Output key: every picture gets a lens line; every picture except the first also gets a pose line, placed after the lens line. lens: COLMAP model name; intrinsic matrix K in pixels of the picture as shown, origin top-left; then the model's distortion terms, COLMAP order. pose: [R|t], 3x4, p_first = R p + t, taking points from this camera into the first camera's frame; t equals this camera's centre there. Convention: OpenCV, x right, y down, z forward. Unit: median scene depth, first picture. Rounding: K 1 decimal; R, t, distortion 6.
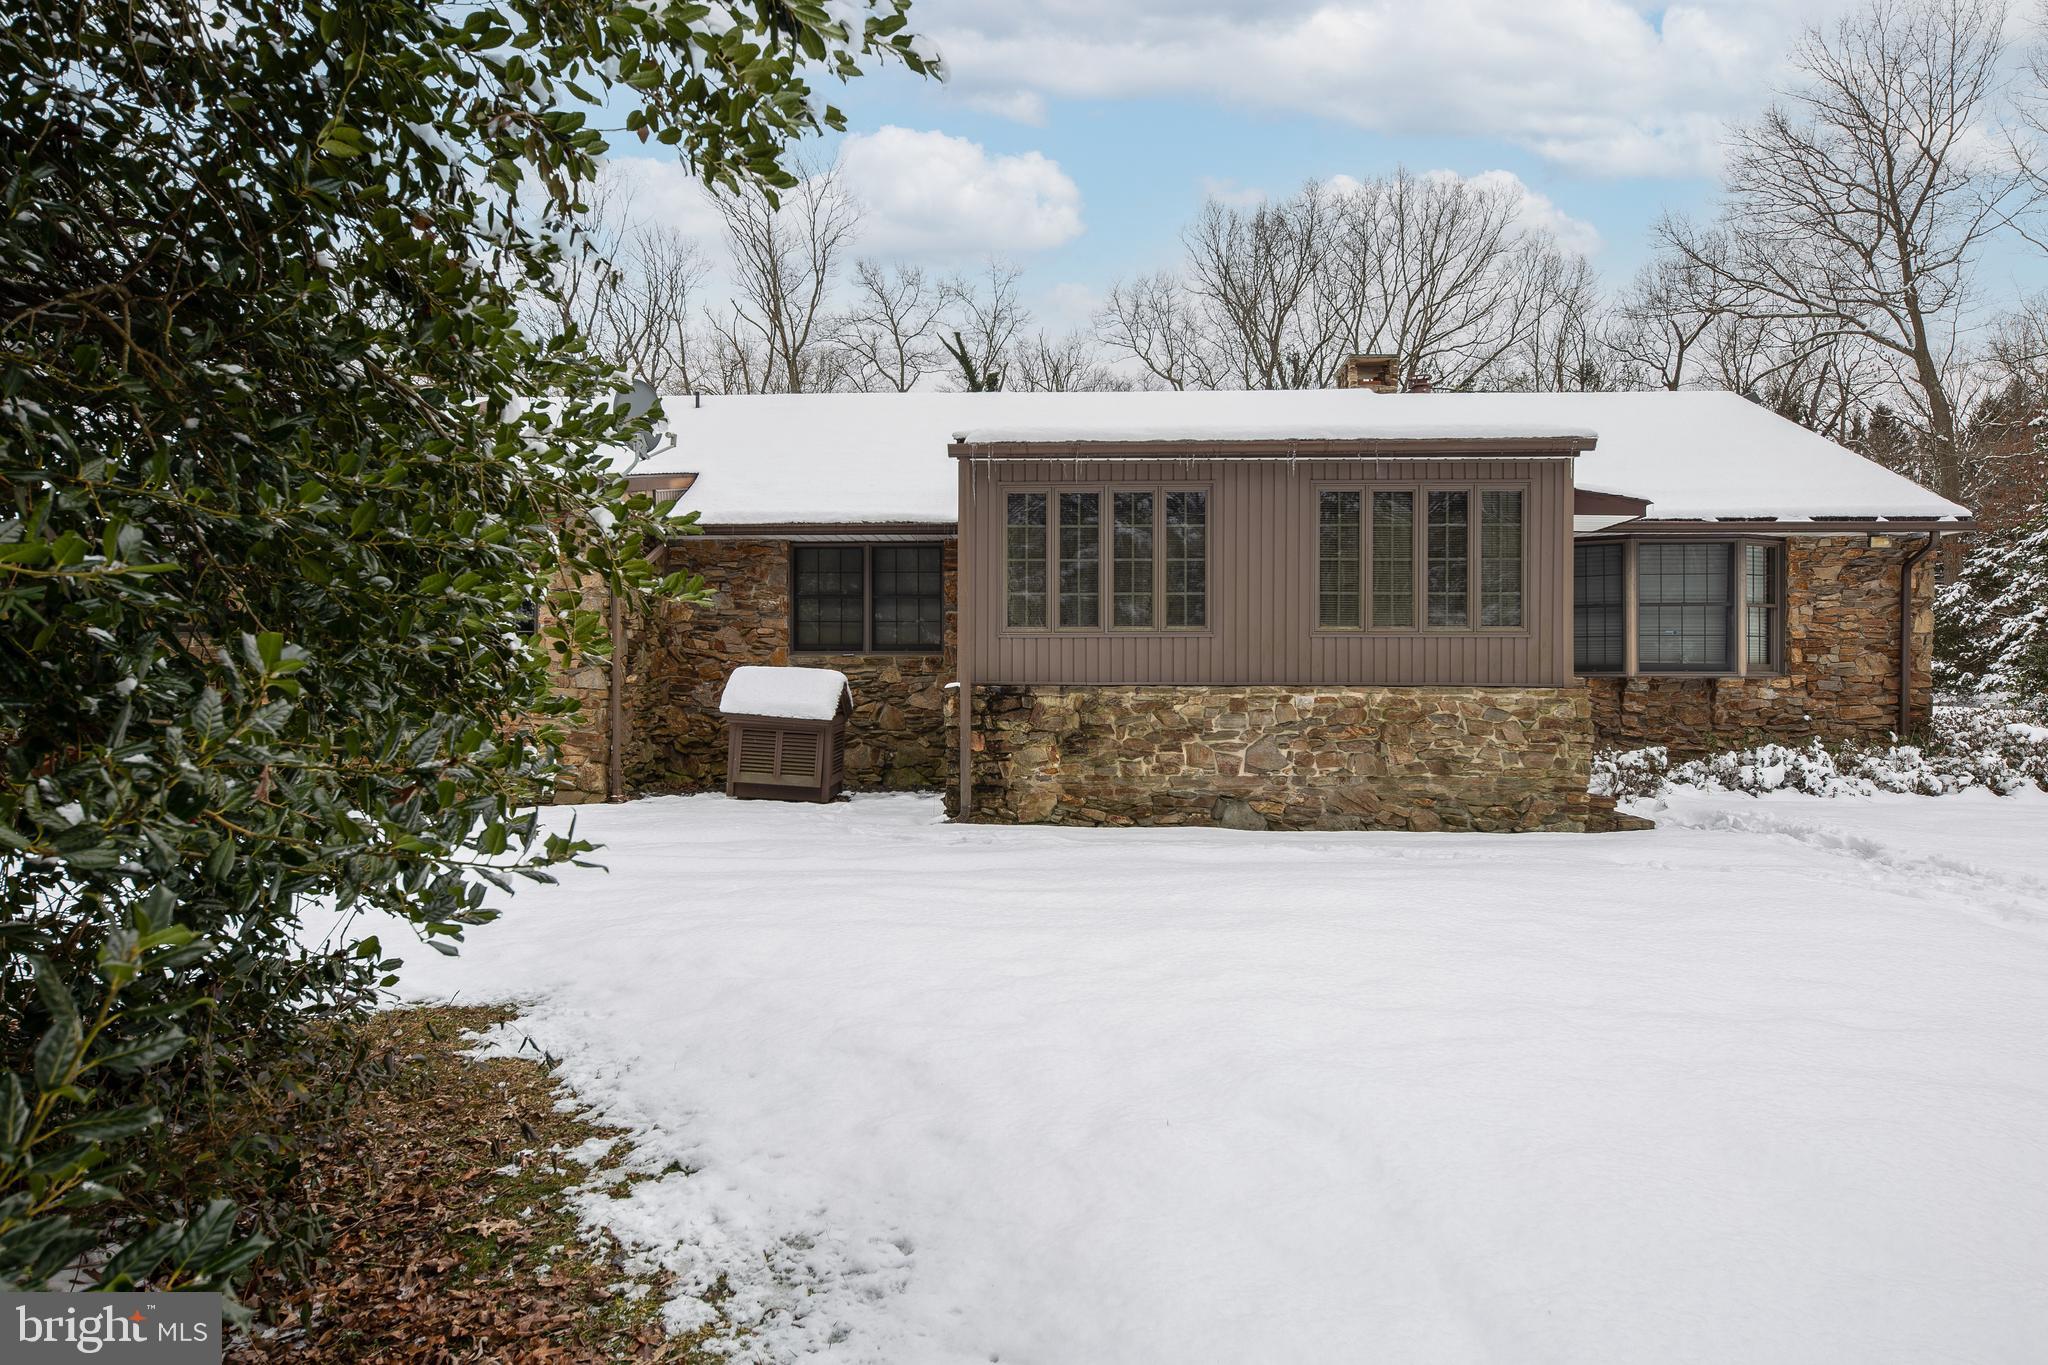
lens RADIAL K [[1345.5, 0, 1032.9], [0, 1345.5, 692.9], [0, 0, 1]] dist [0.021867, -0.001008]
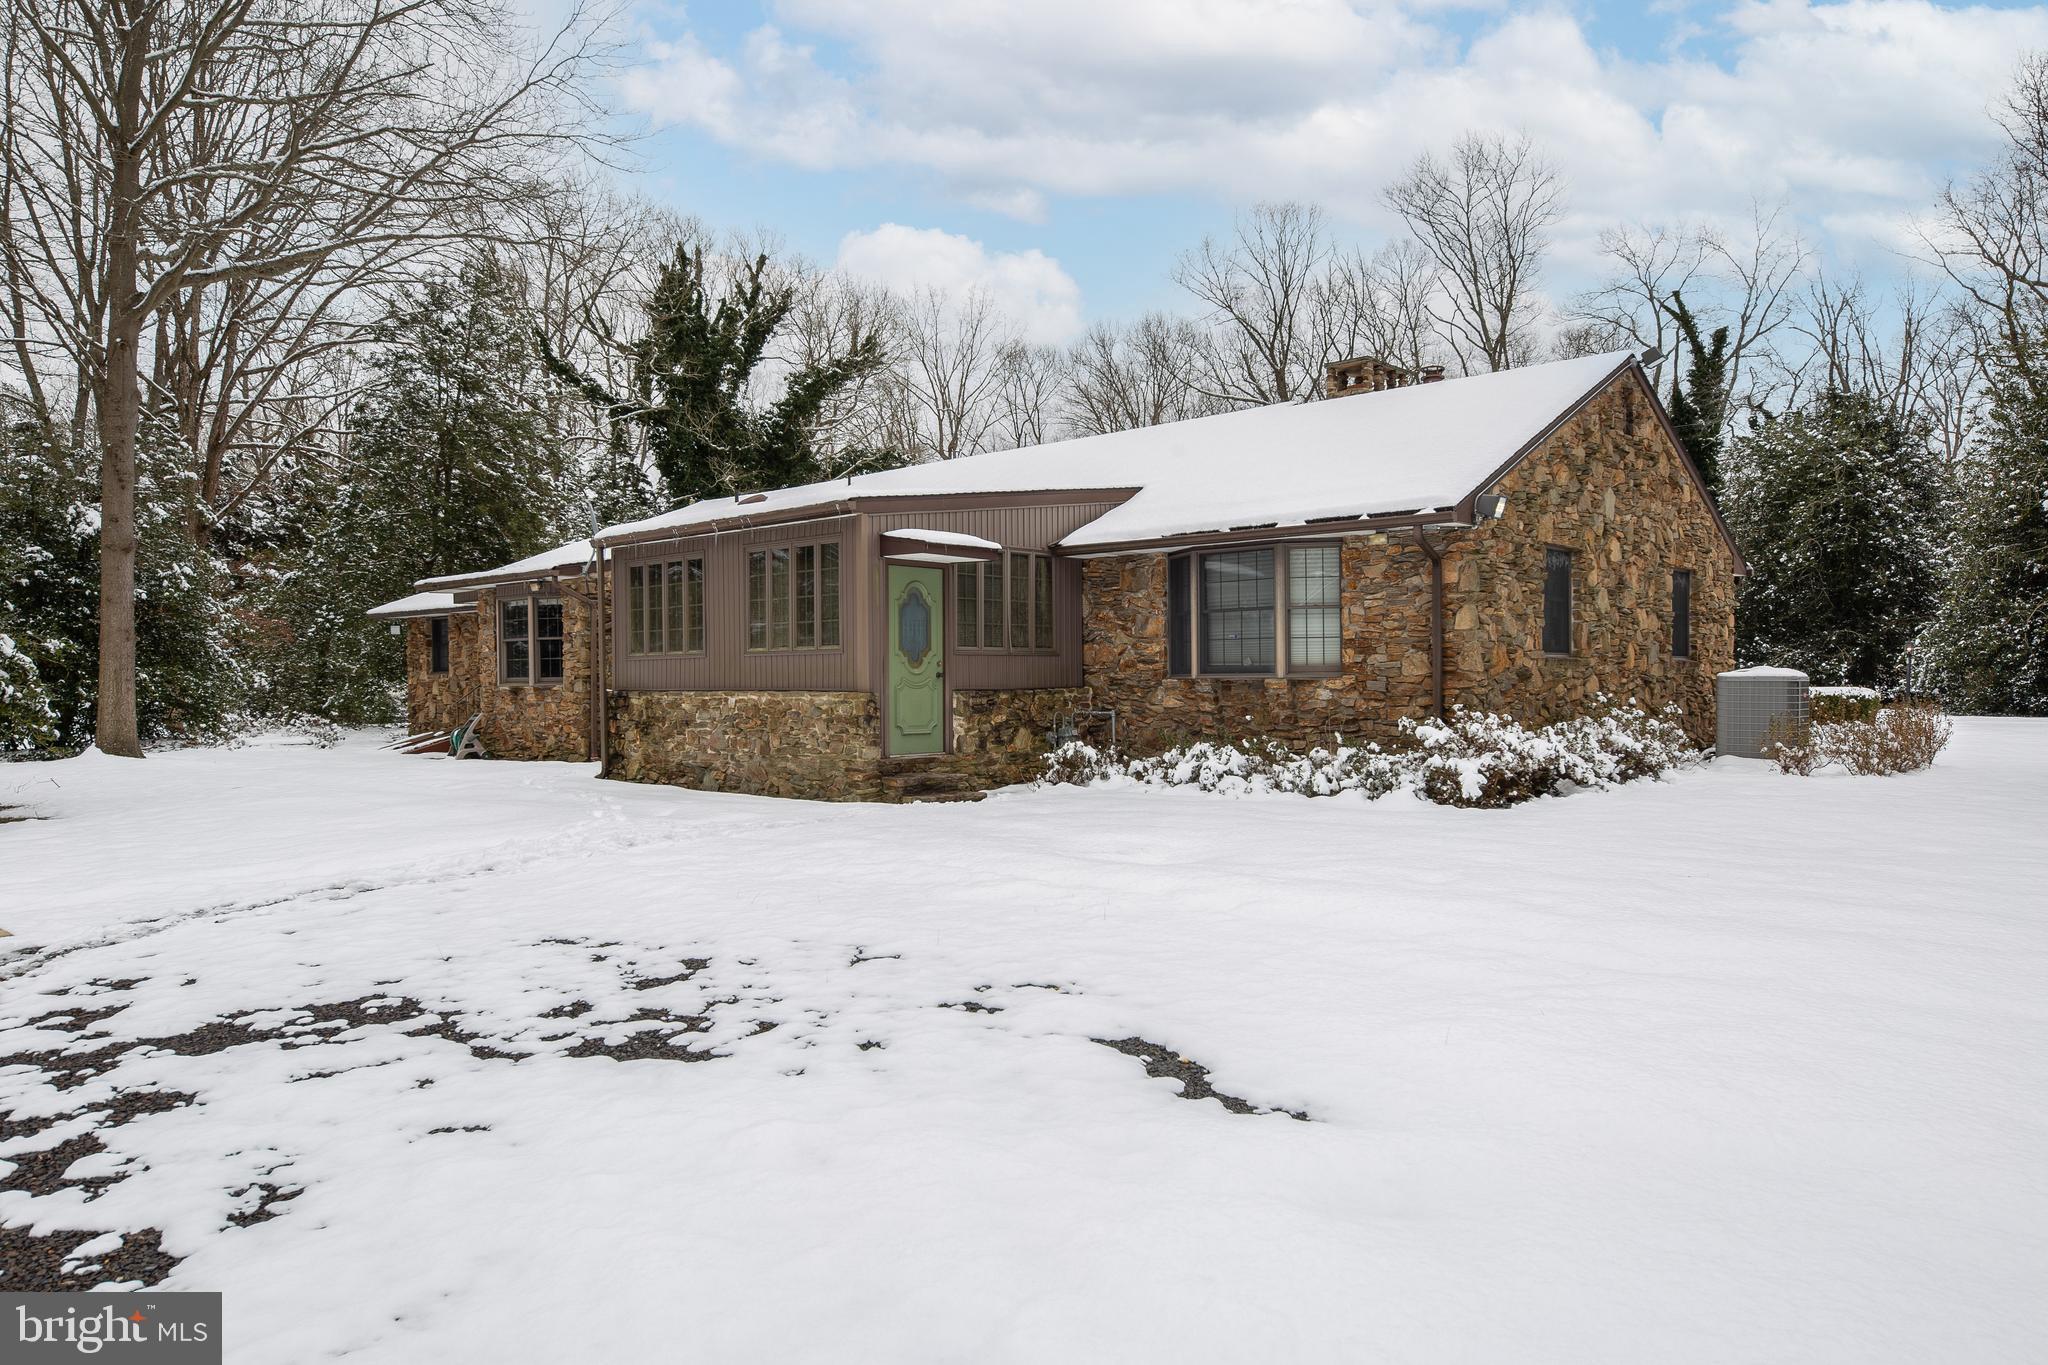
lens RADIAL K [[1345.5, 0, 1012.5], [0, 1345.5, 674.4], [0, 0, 1]] dist [0.021867, -0.001008]
pose [[0.753948, -0.010583, -0.656849, 1.345127], [0.004540, 0.999930, -0.010900, -0.005662], [0.656919, 0.005236, 0.753943, 0.121318]]
